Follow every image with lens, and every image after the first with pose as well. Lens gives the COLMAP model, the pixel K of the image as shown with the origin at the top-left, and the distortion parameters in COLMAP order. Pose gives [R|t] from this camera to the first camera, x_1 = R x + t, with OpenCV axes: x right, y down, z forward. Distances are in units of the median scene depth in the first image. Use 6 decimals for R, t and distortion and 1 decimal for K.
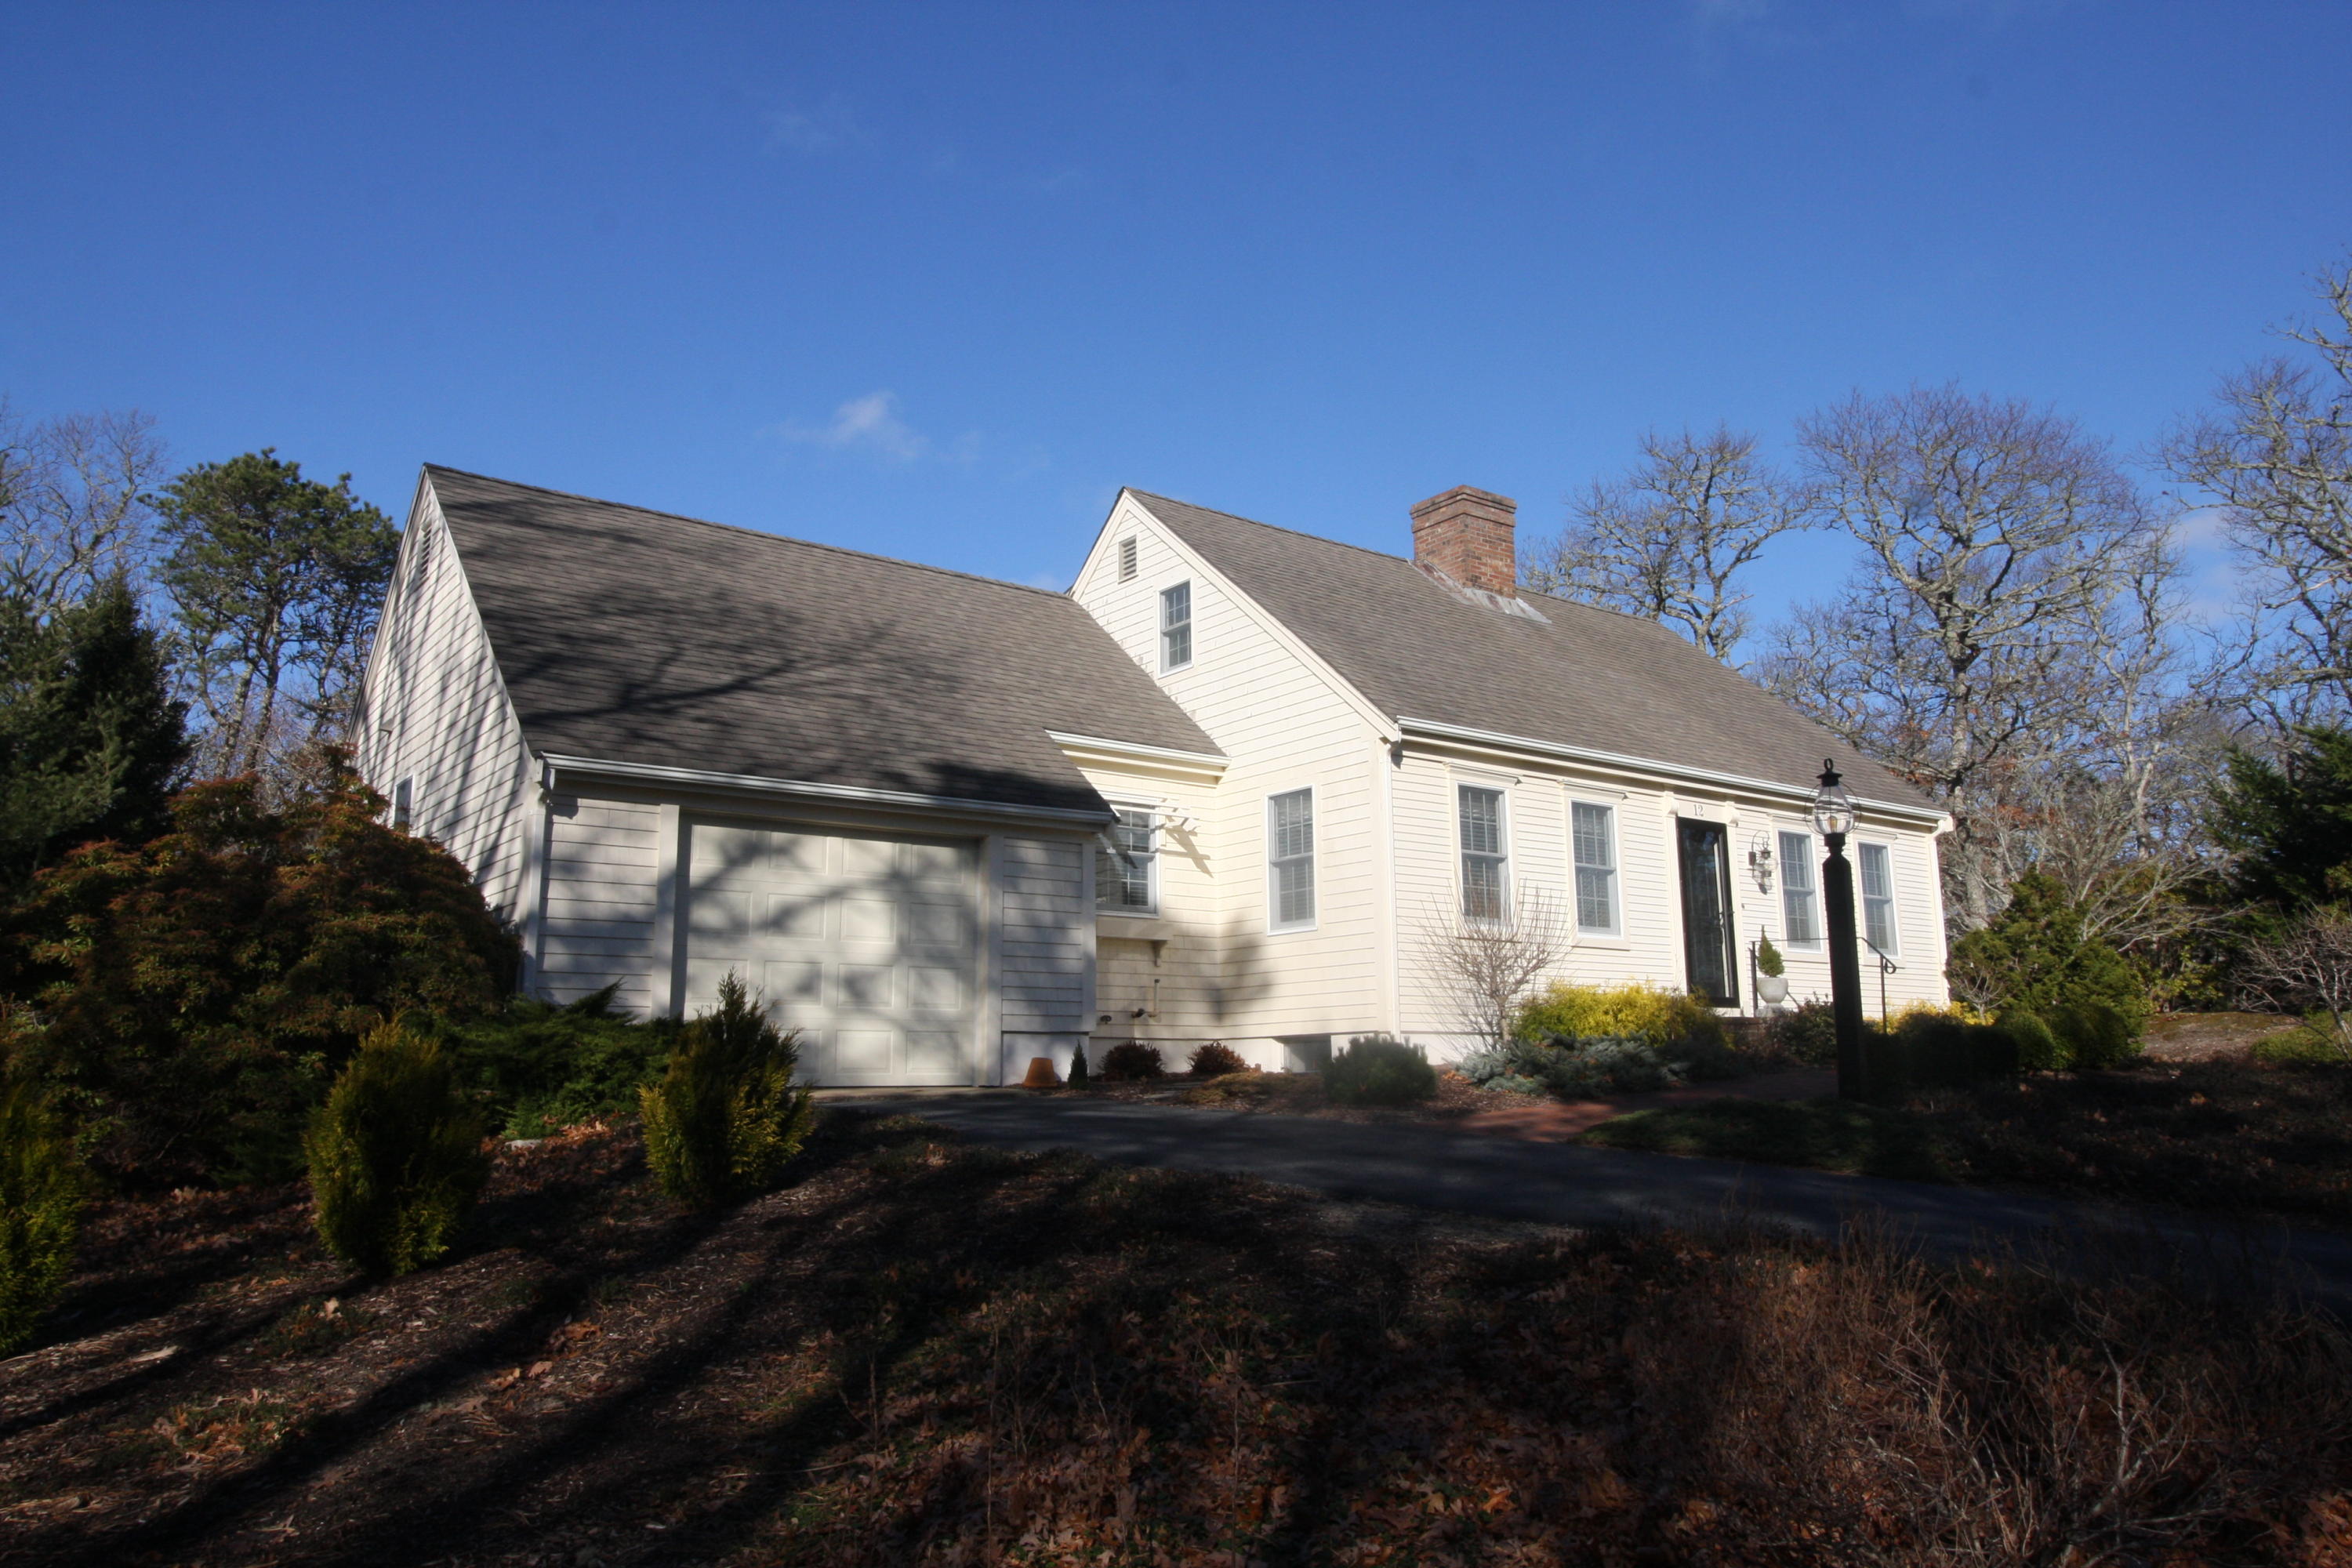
lens RADIAL K [[1637.7, 0, 1176.0], [0, 1637.7, 784.0], [0, 0, 1]] dist [0.014756, 0.000994]
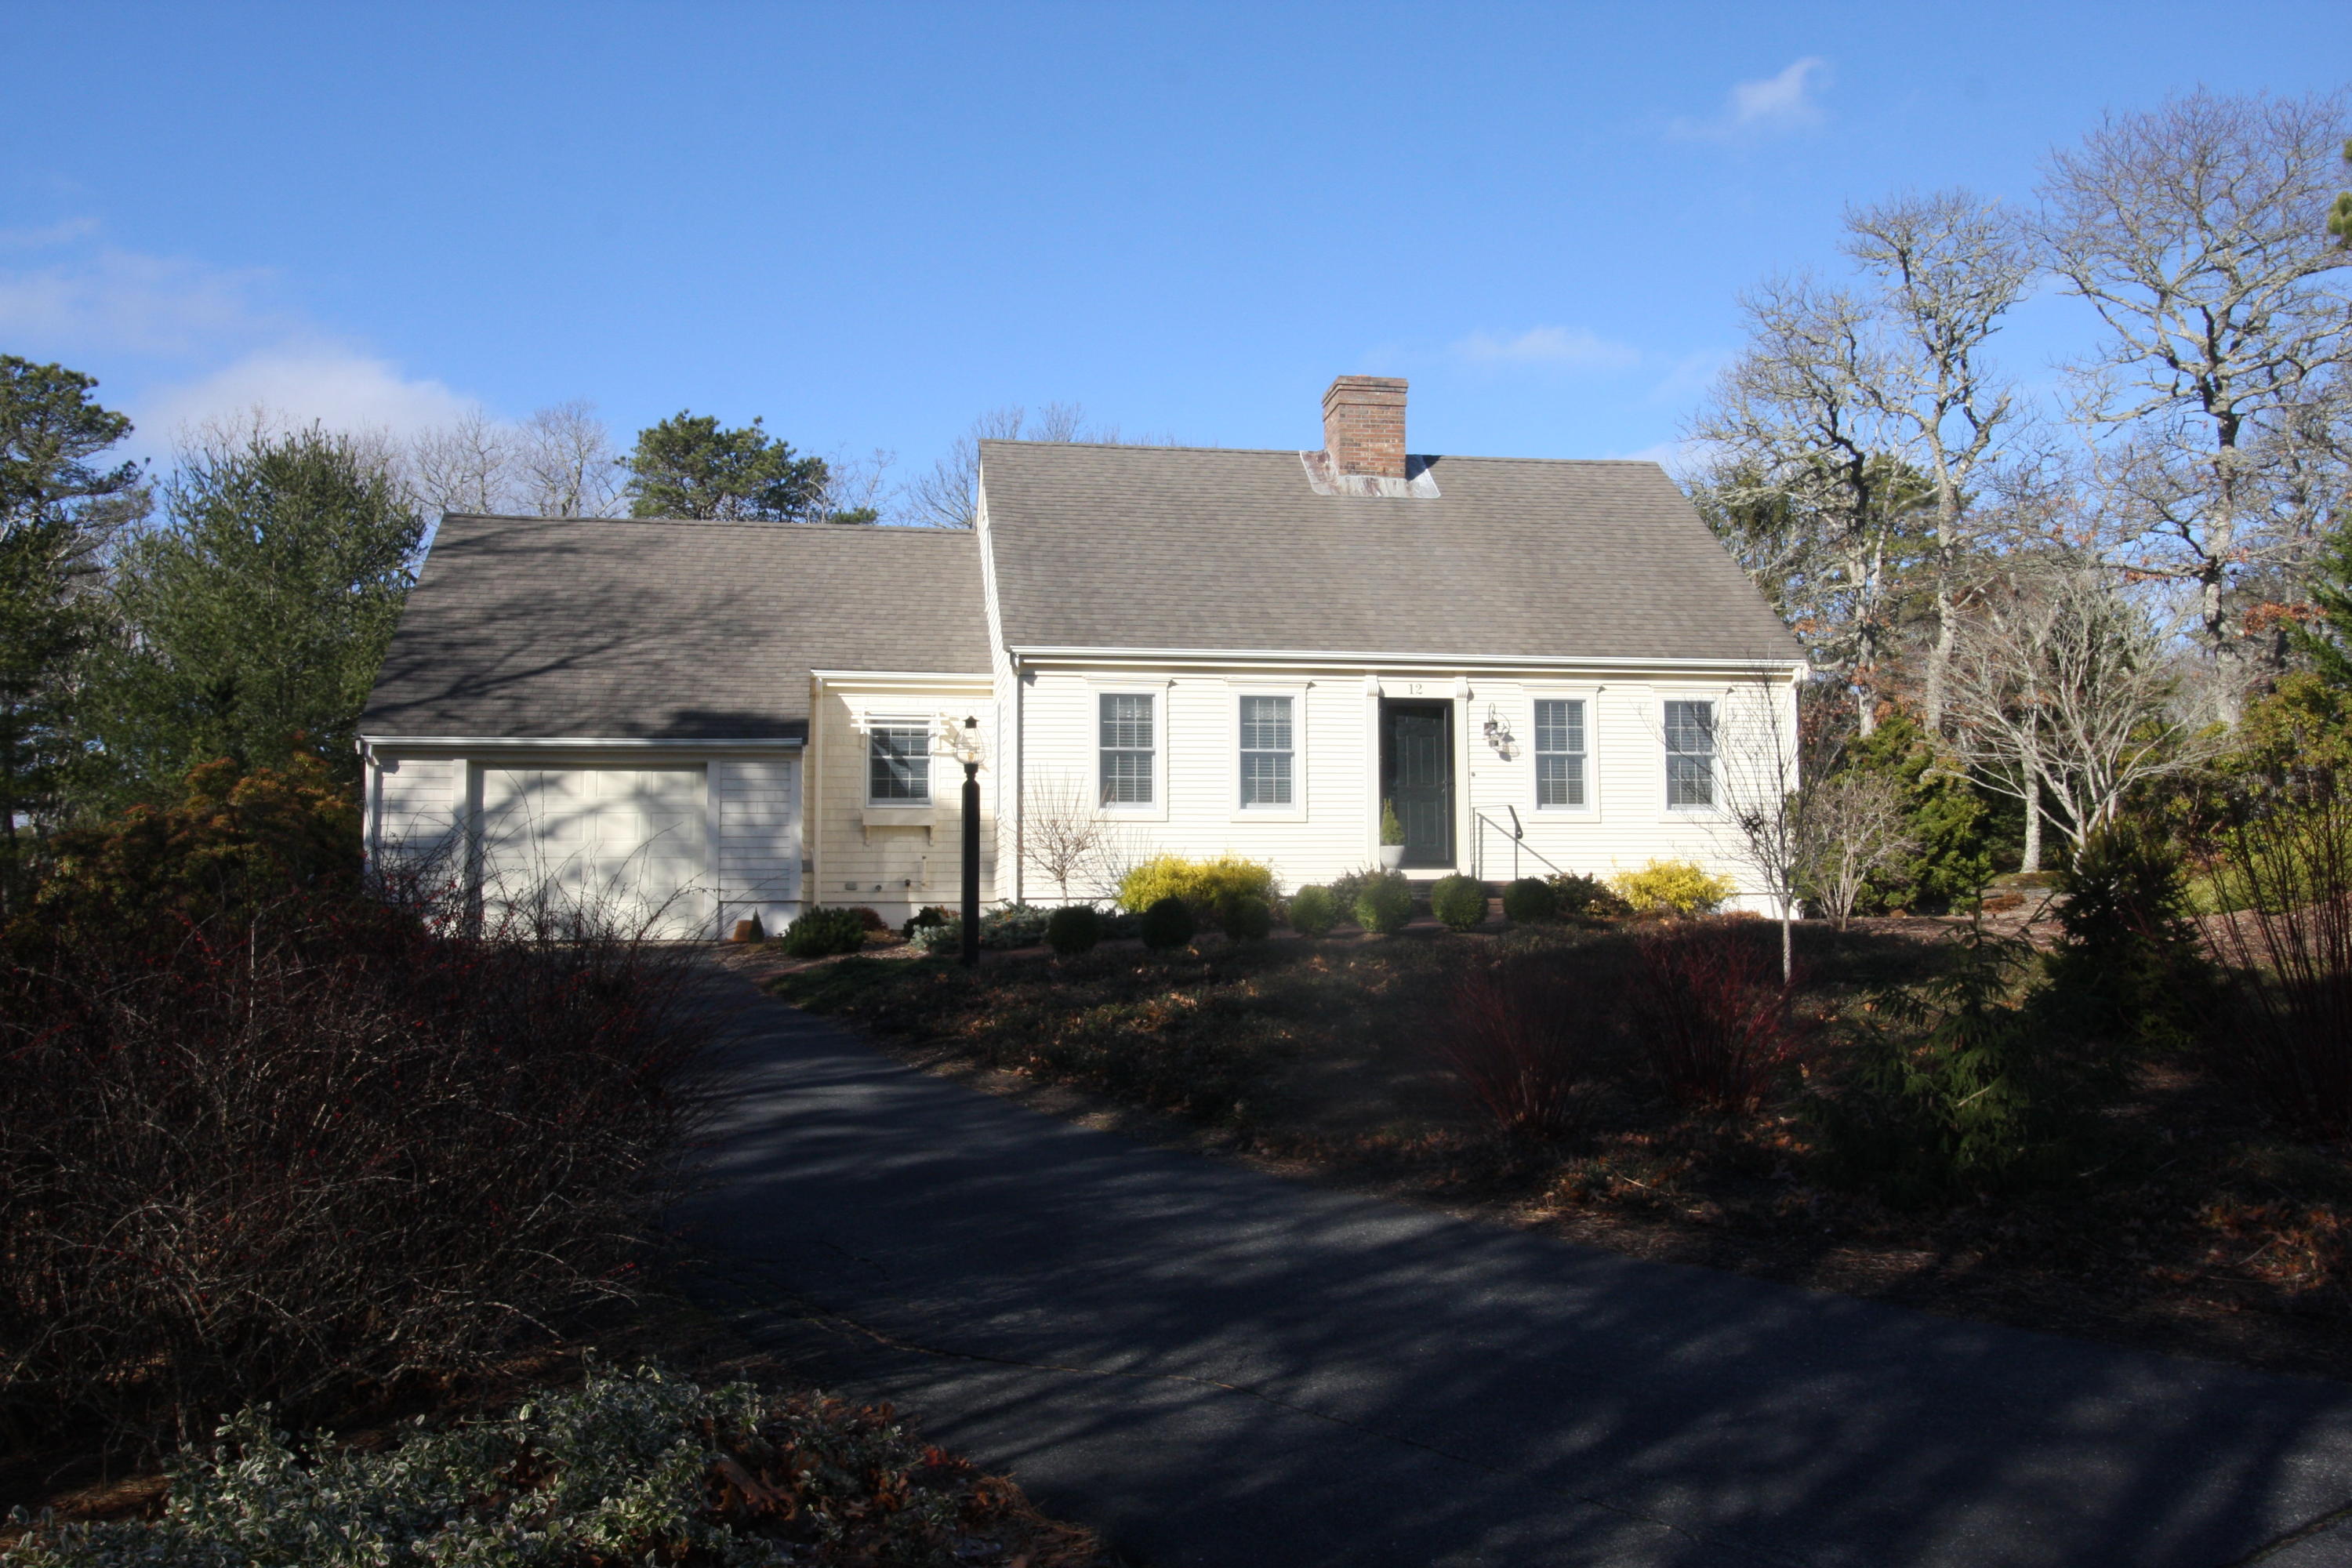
lens RADIAL K [[1863.6, 0, 1176.0], [0, 1863.6, 784.0], [0, 0, 1]] dist [0.012909, 0.002850]
pose [[0.889693, -0.033249, -0.455348, 0.779594], [0.083063, 0.992488, 0.089825, -0.047784], [0.448941, -0.117739, 0.885771, -0.179957]]
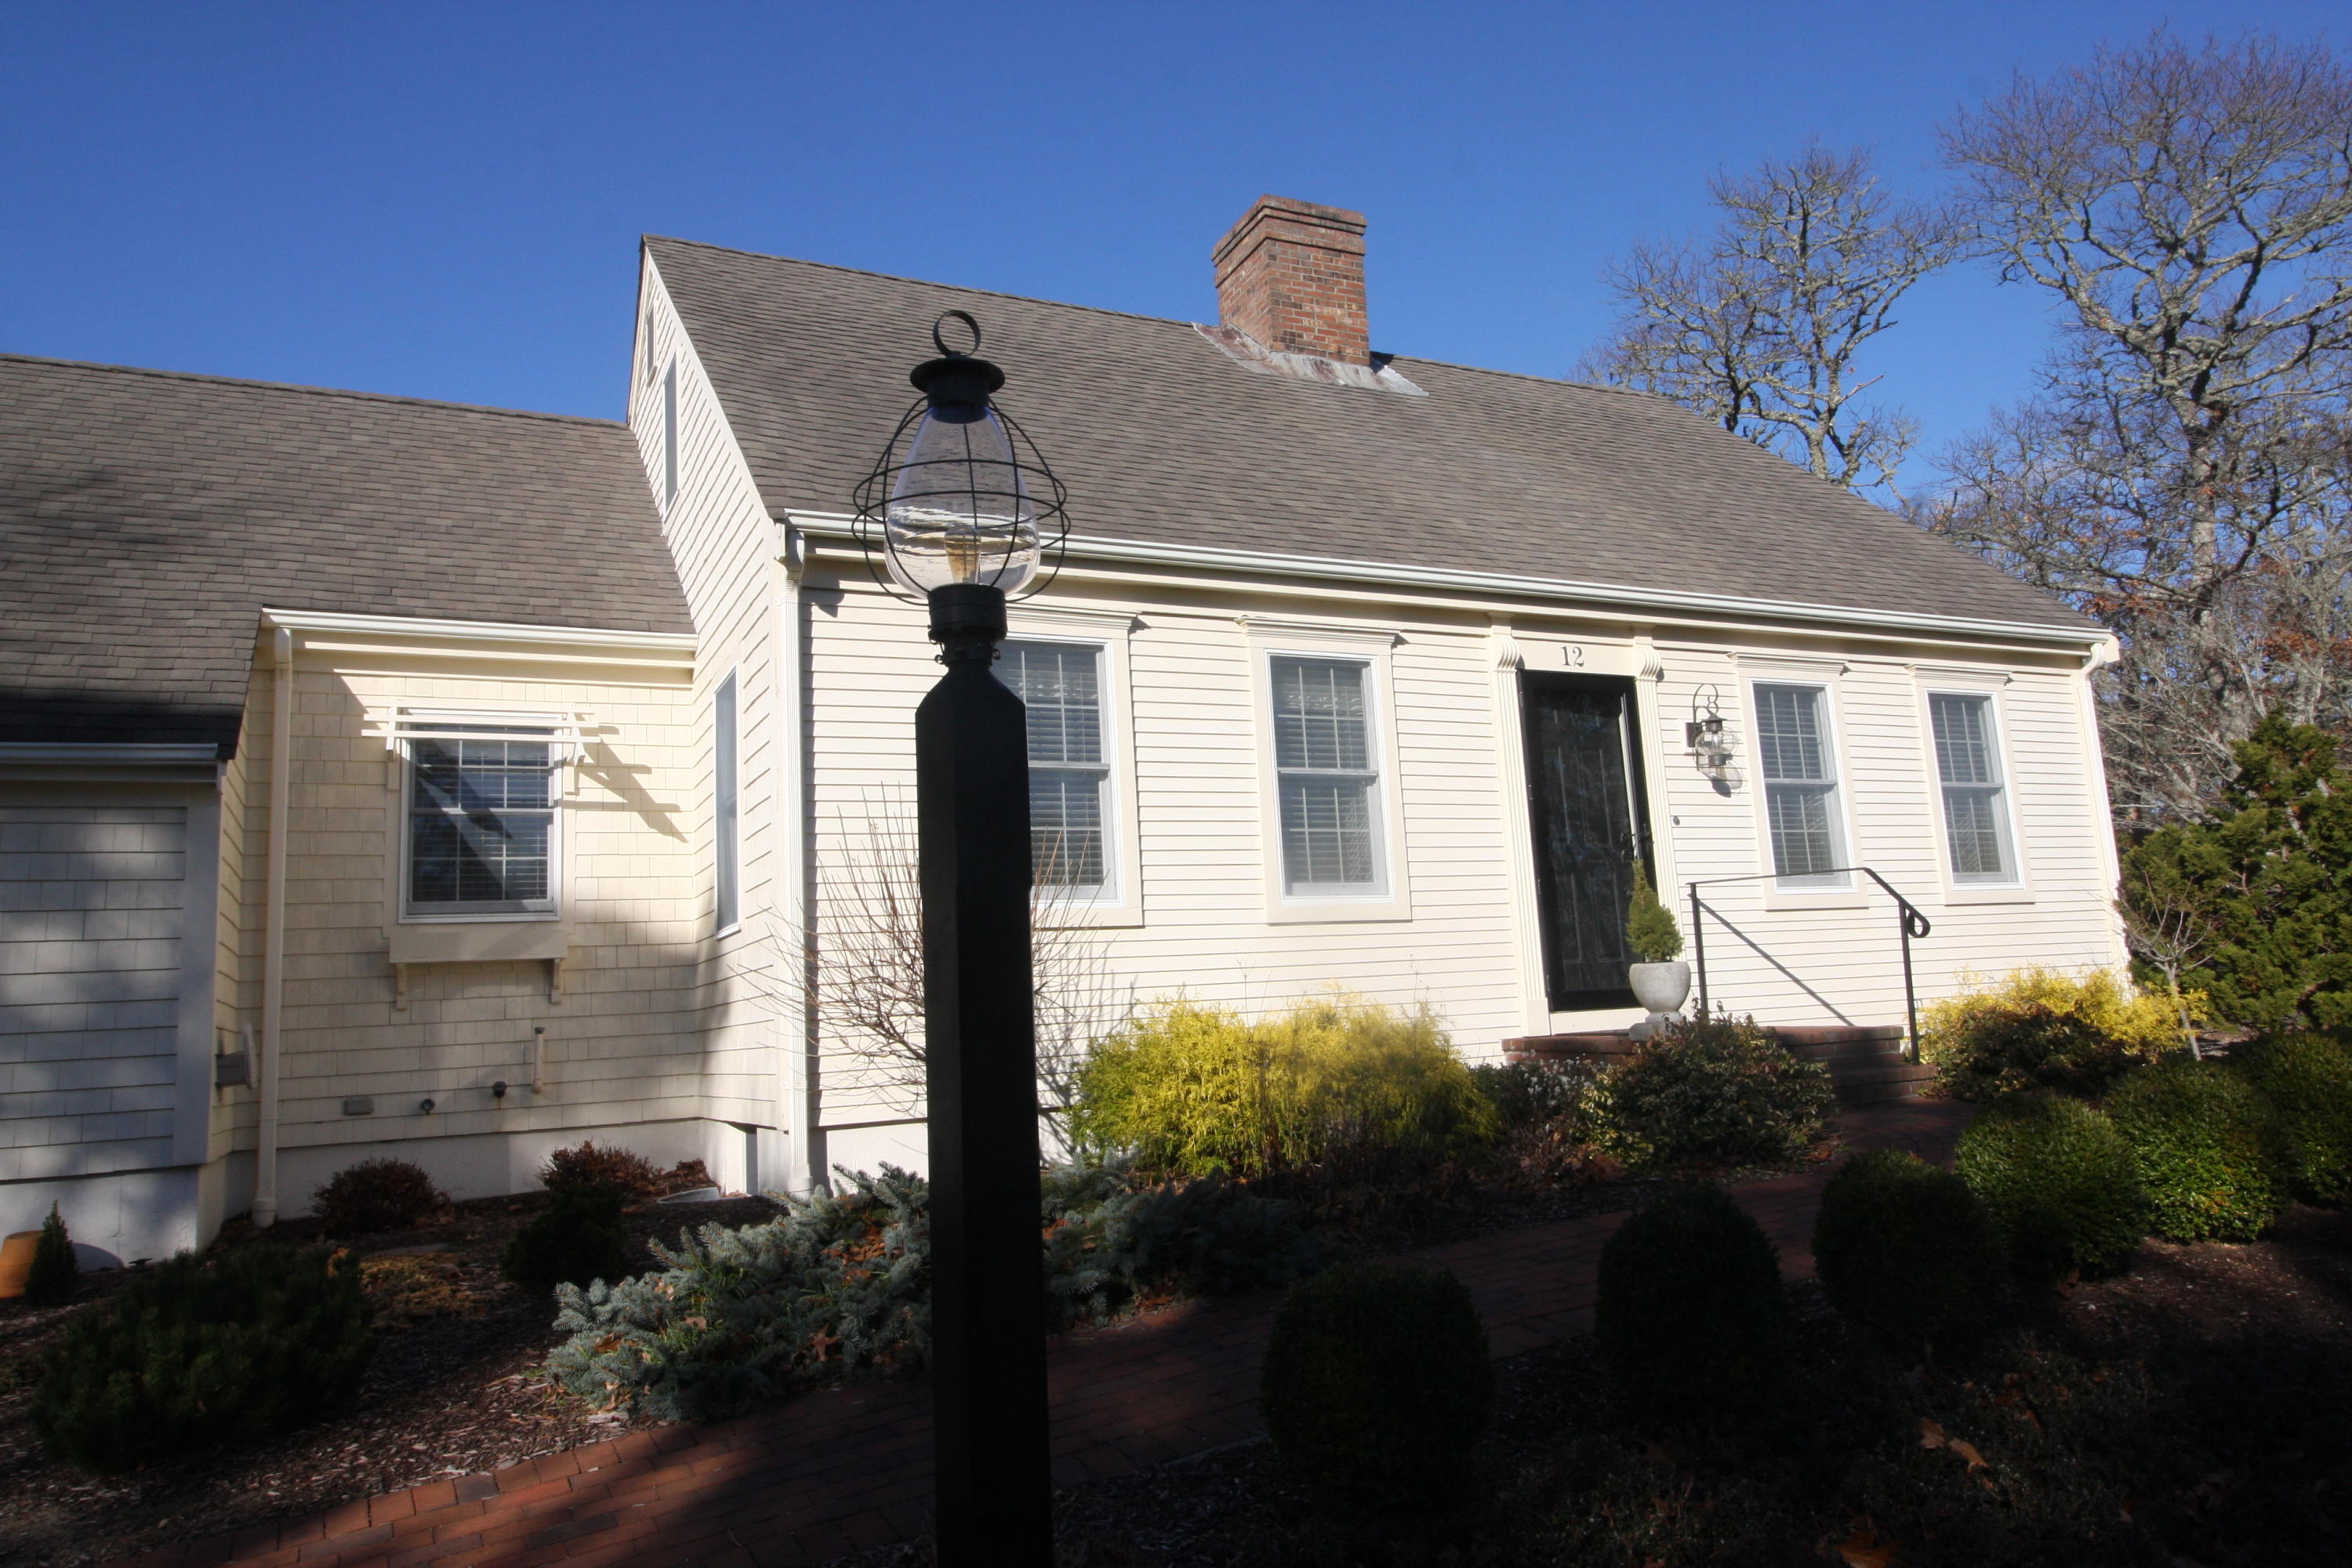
lens RADIAL K [[1572.7, 0, 1176.0], [0, 1572.7, 784.0], [0, 0, 1]] dist [0.010223, -0.004424]
pose [[0.980195, -0.076403, -0.182703, 0.297011], [0.082784, 0.996187, 0.027545, 0.035347], [0.179902, -0.042124, 0.982782, 0.473394]]
